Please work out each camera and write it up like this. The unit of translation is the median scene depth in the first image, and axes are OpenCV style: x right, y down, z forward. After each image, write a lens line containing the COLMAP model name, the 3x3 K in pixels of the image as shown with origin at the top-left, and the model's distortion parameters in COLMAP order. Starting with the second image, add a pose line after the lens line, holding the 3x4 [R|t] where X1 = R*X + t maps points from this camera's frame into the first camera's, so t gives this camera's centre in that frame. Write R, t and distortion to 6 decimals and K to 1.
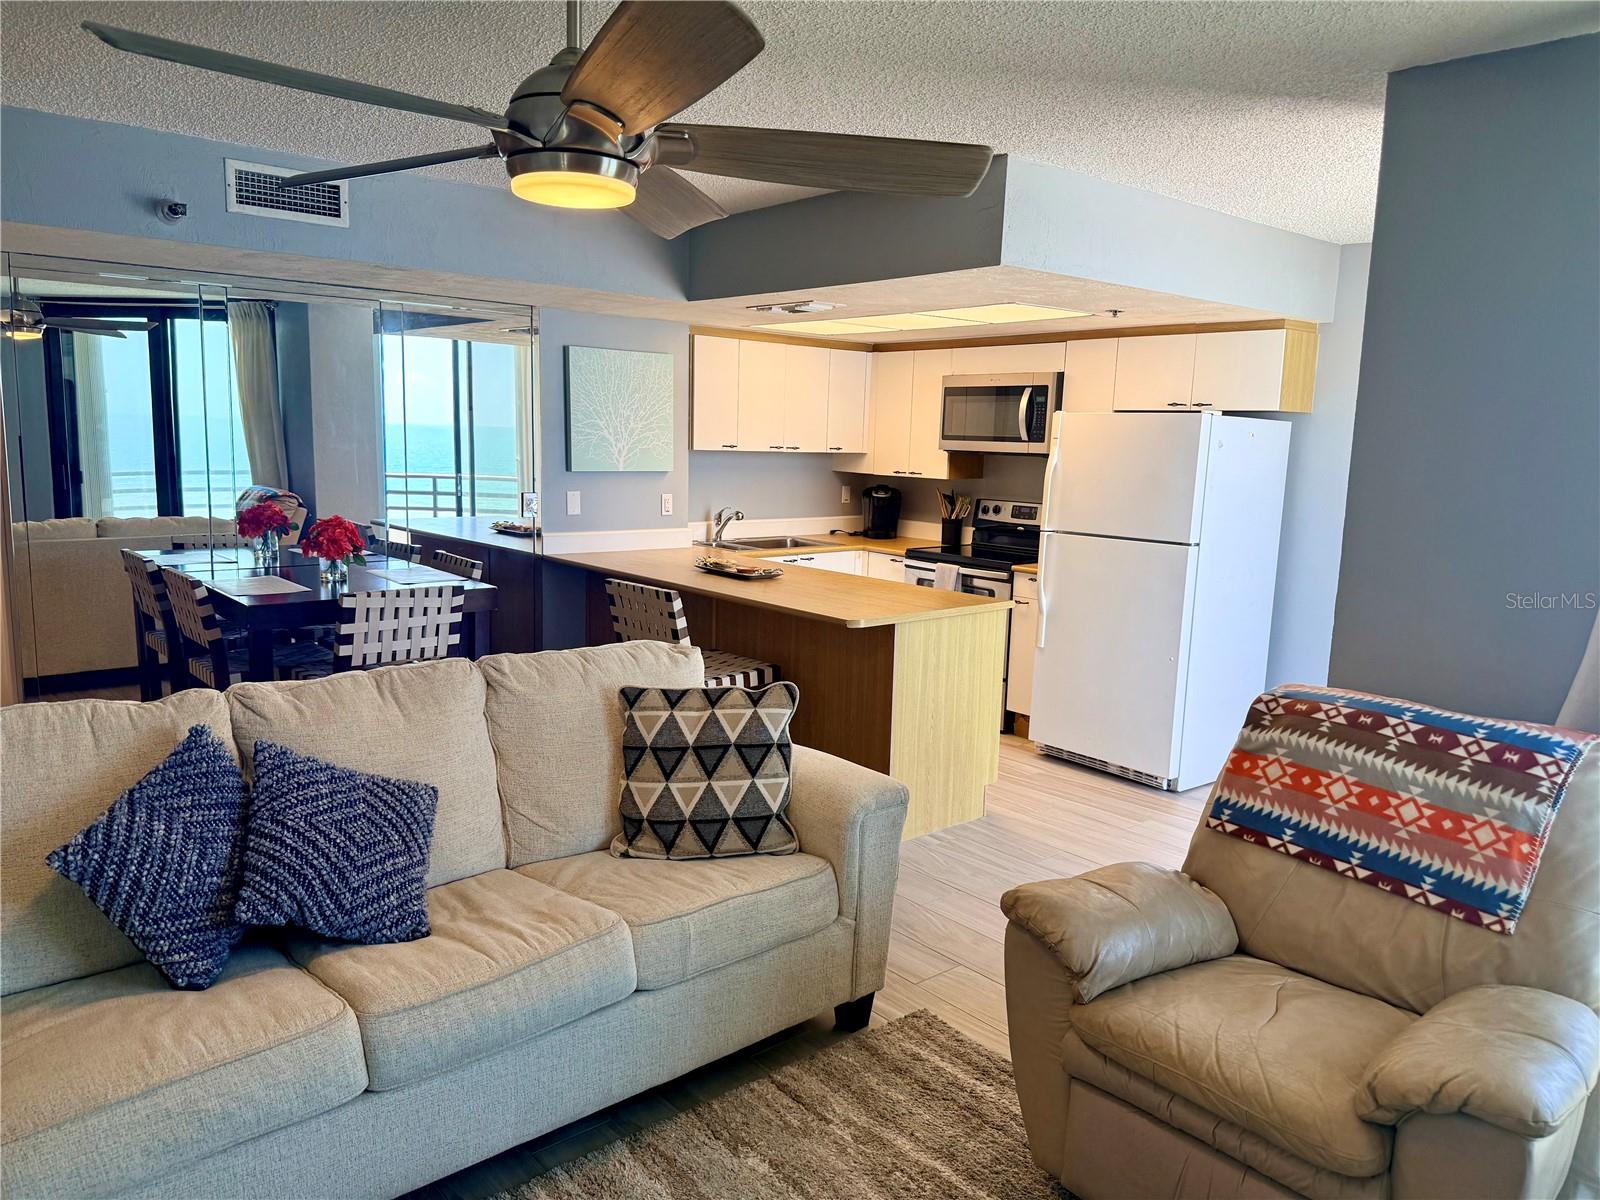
lens RADIAL K [[1127.7, 0, 800.0], [0, 1127.7, 600.0], [0, 0, 1]] dist [0.044118, -0.001056]
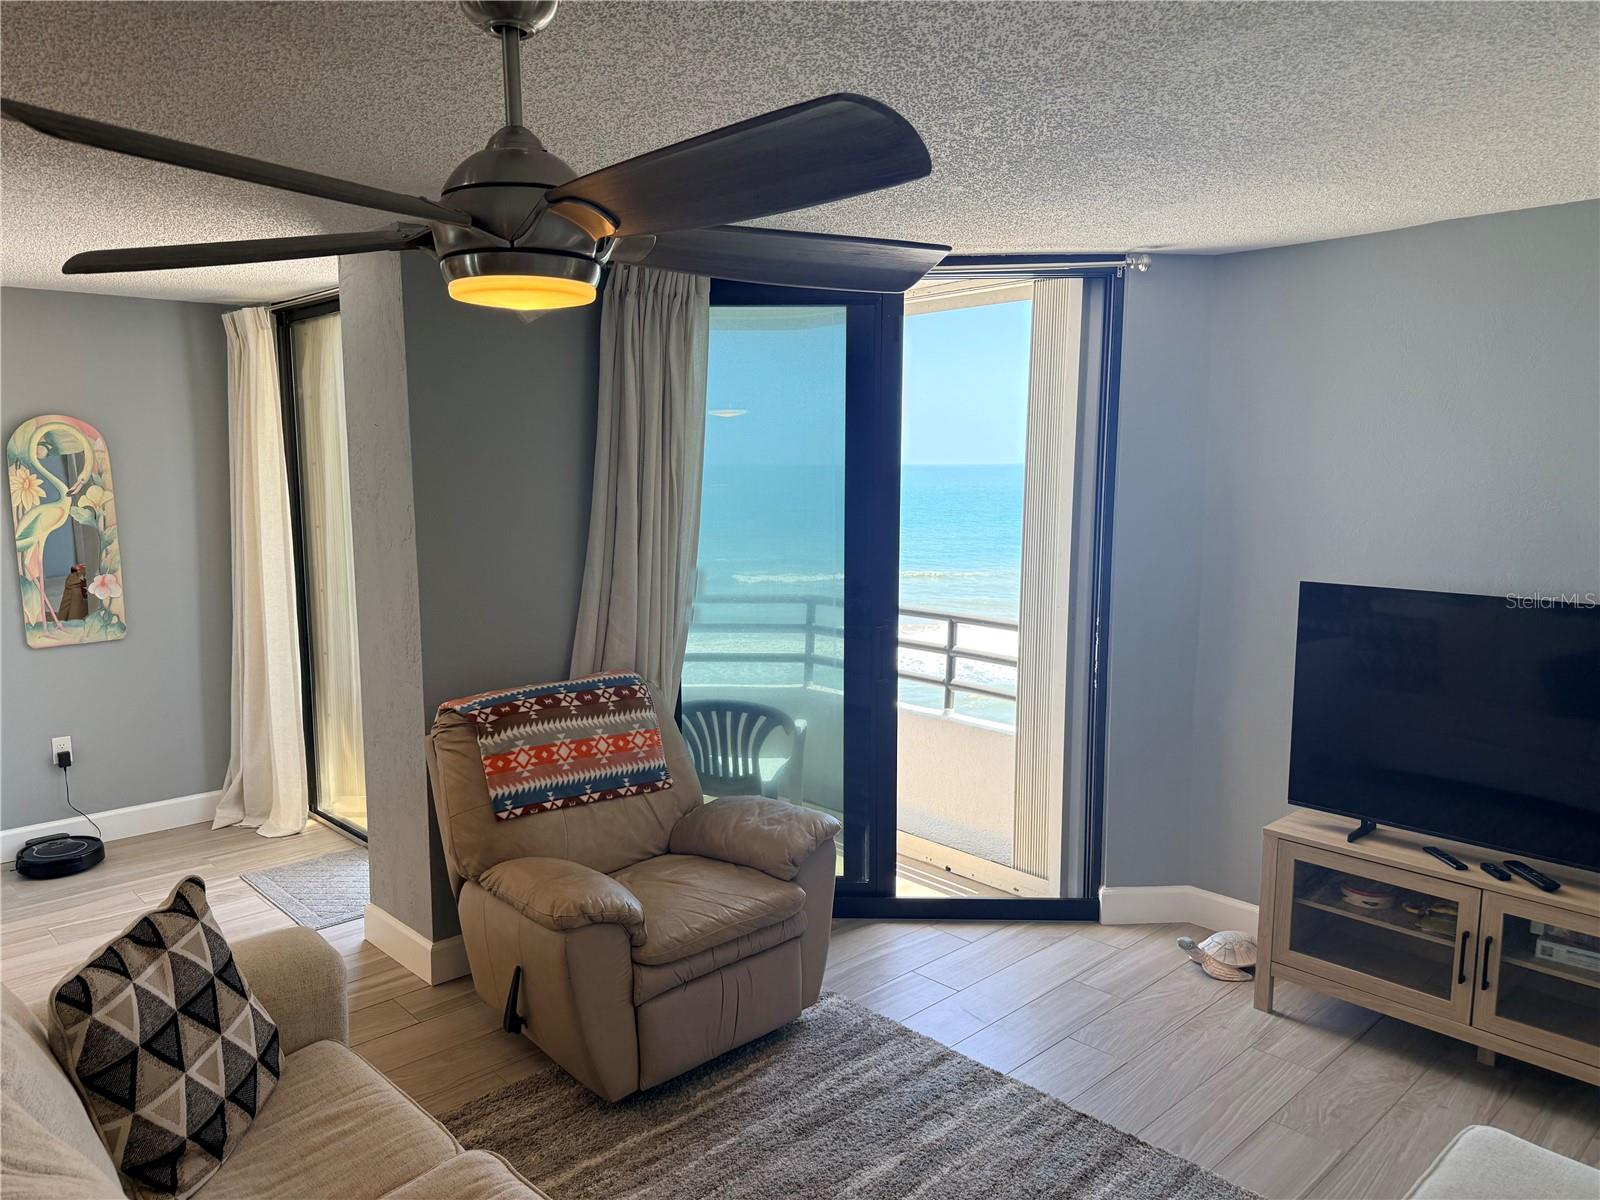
lens RADIAL K [[1127.7, 0, 800.0], [0, 1127.7, 600.0], [0, 0, 1]] dist [0.044118, -0.001056]
pose [[-0.028454, -0.166231, 0.985676, -0.953406], [0.150573, 0.974111, 0.168628, -0.224918], [-0.988189, 0.153215, -0.002687, 0.720580]]
